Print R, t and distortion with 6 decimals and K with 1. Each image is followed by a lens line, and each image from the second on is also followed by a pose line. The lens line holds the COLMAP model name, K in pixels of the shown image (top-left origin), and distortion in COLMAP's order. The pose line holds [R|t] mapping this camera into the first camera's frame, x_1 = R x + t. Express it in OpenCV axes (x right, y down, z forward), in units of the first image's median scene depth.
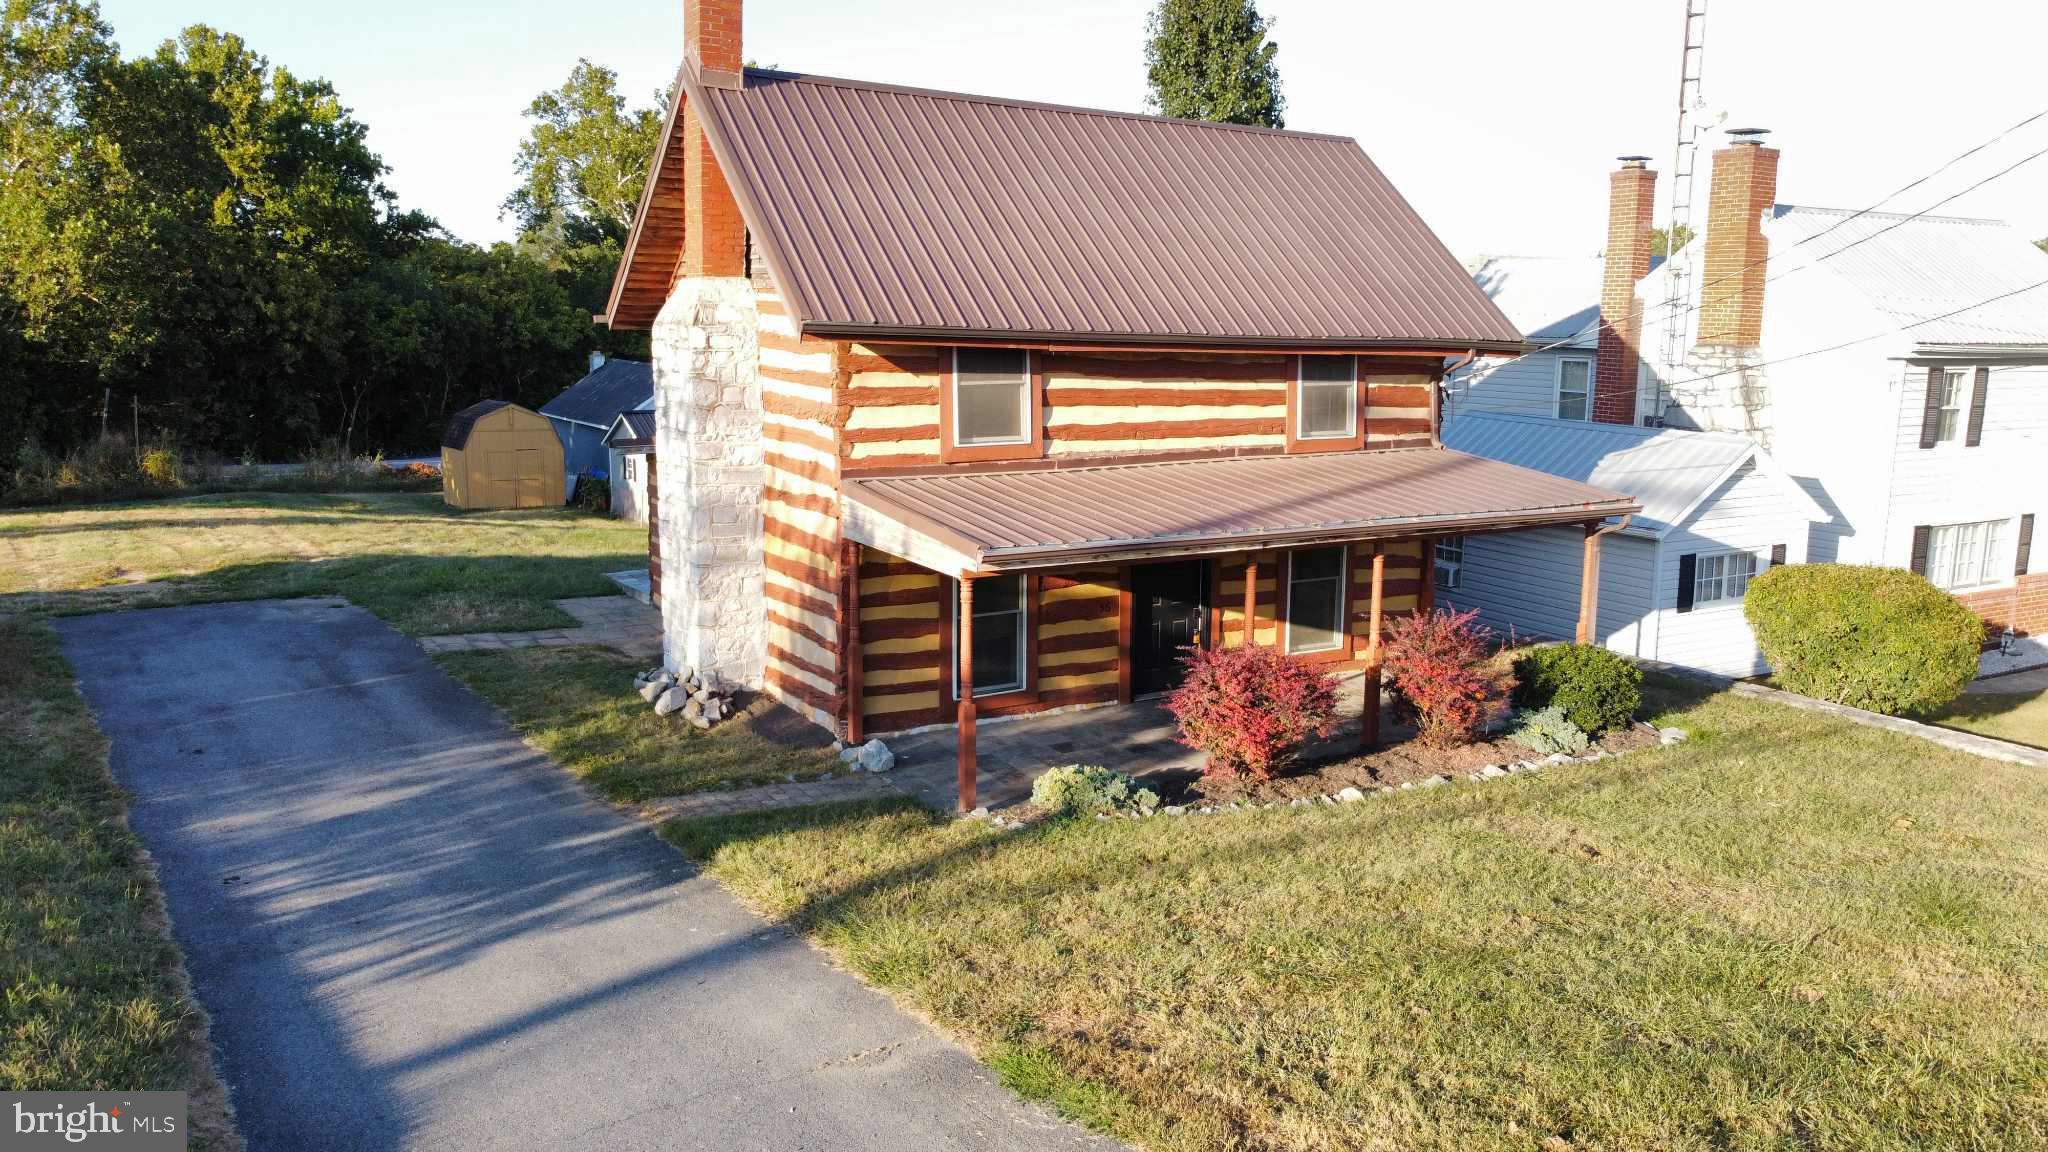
lens RADIAL K [[1559.0, 0, 1025.5], [0, 1559.0, 528.6], [0, 0, 1]] dist [-0.006344, -0.004470]
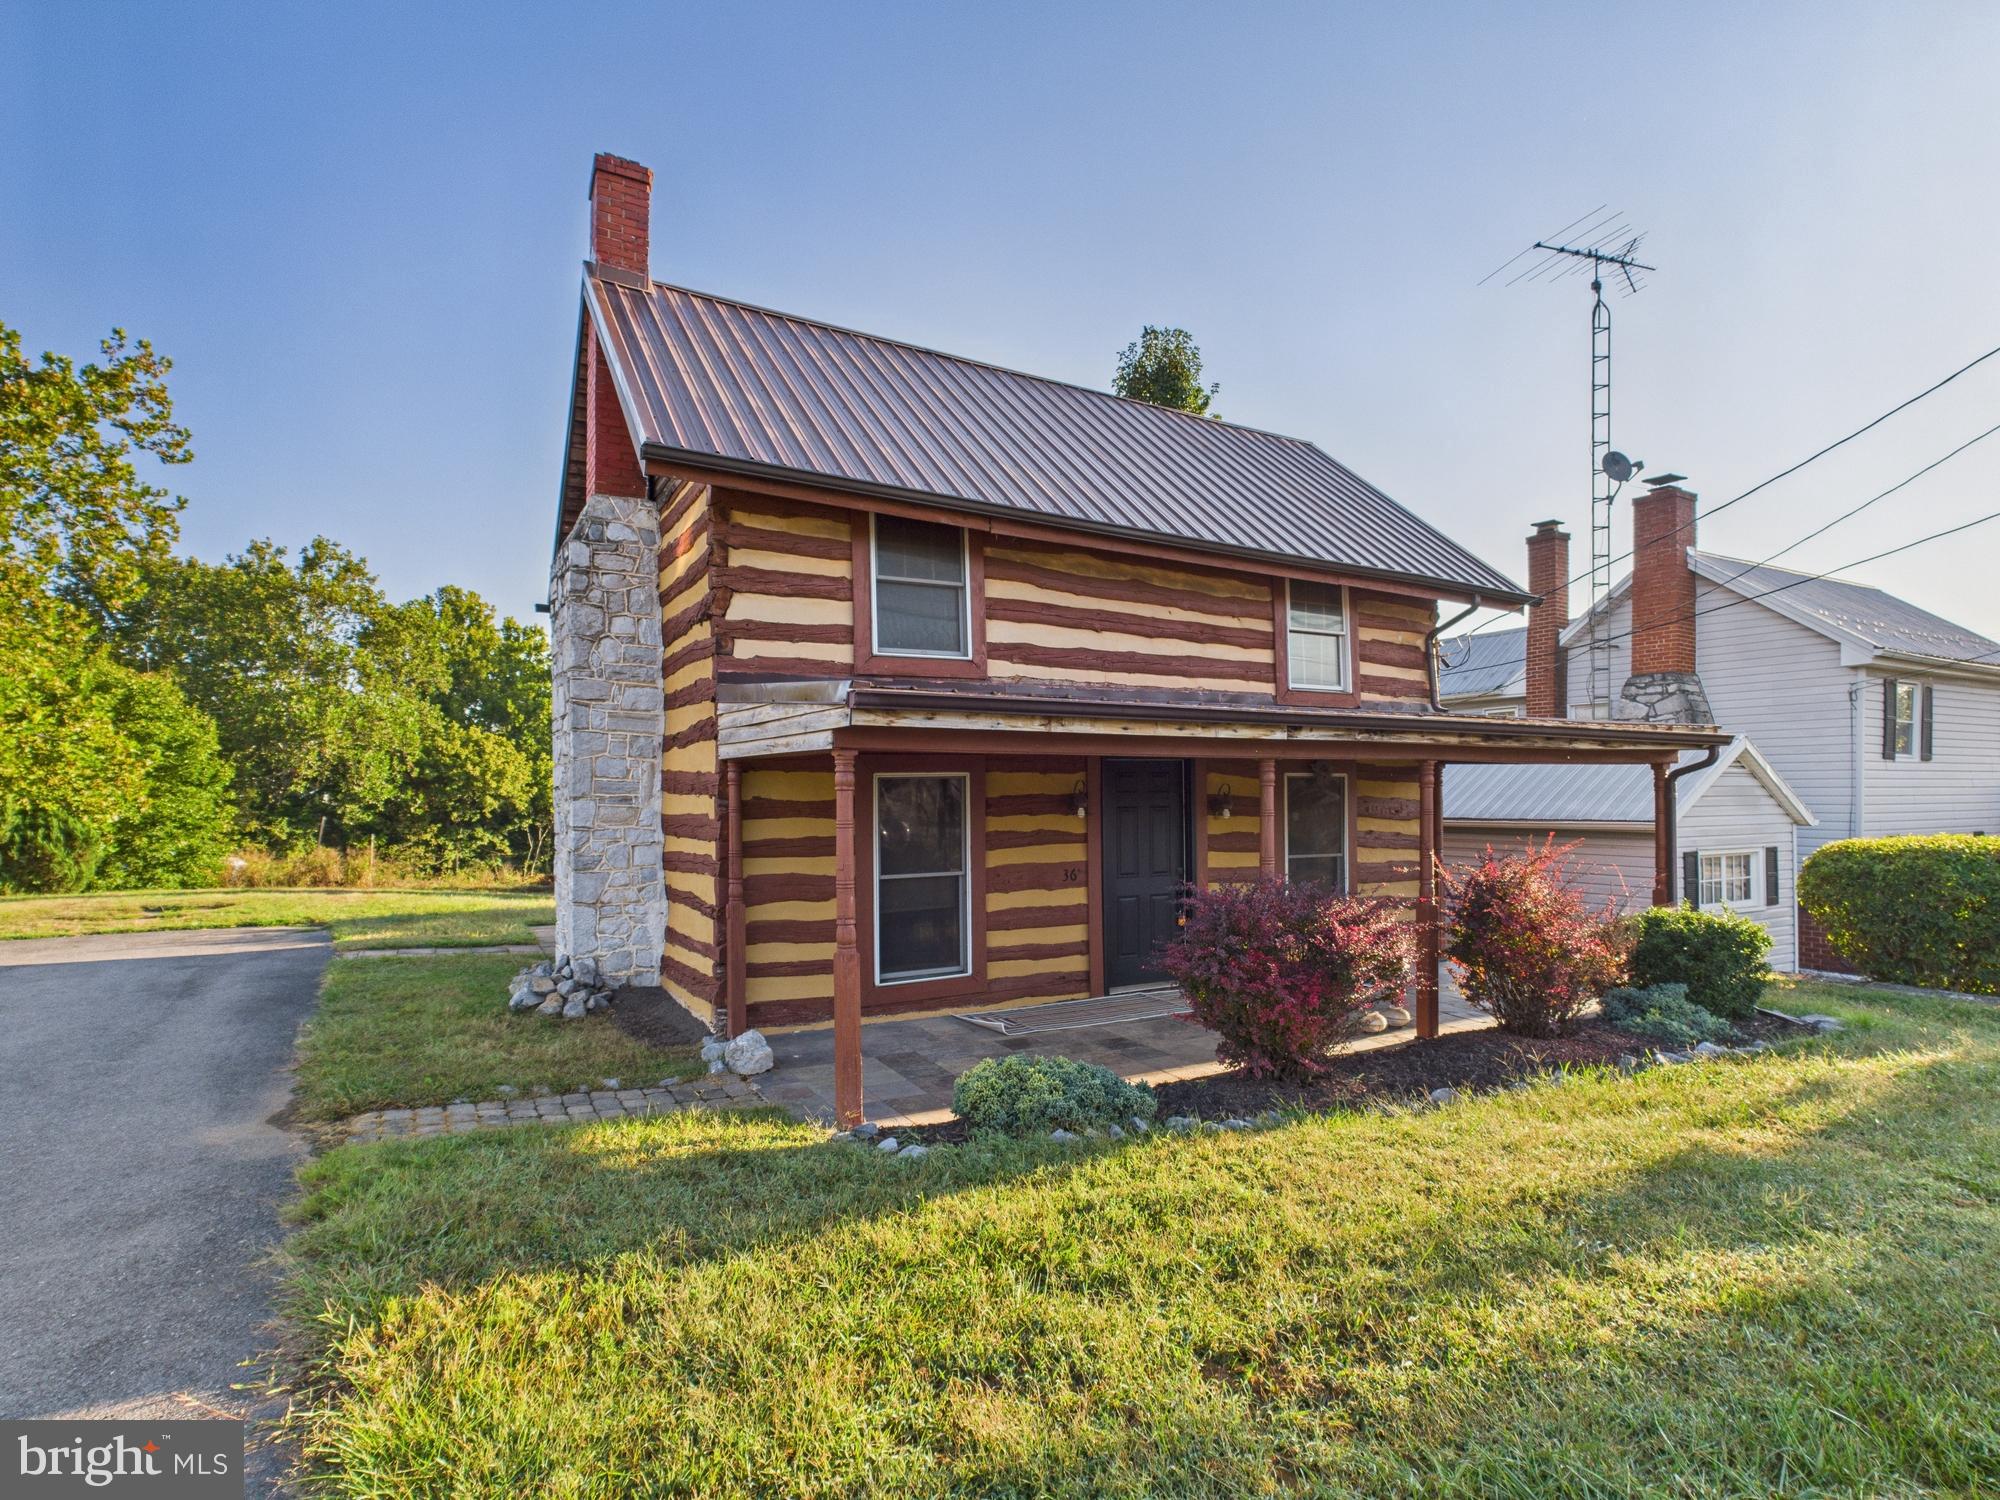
lens RADIAL K [[1049.1, 0, 1002.7], [0, 1049.1, 774.7], [0, 0, 1]] dist [-0.000255, 0.000779]
pose [[0.999499, -0.017694, -0.026247, 0.031066], [0.013213, 0.986700, -0.162013, 0.087294], [0.028765, 0.161585, 0.986439, 0.445921]]
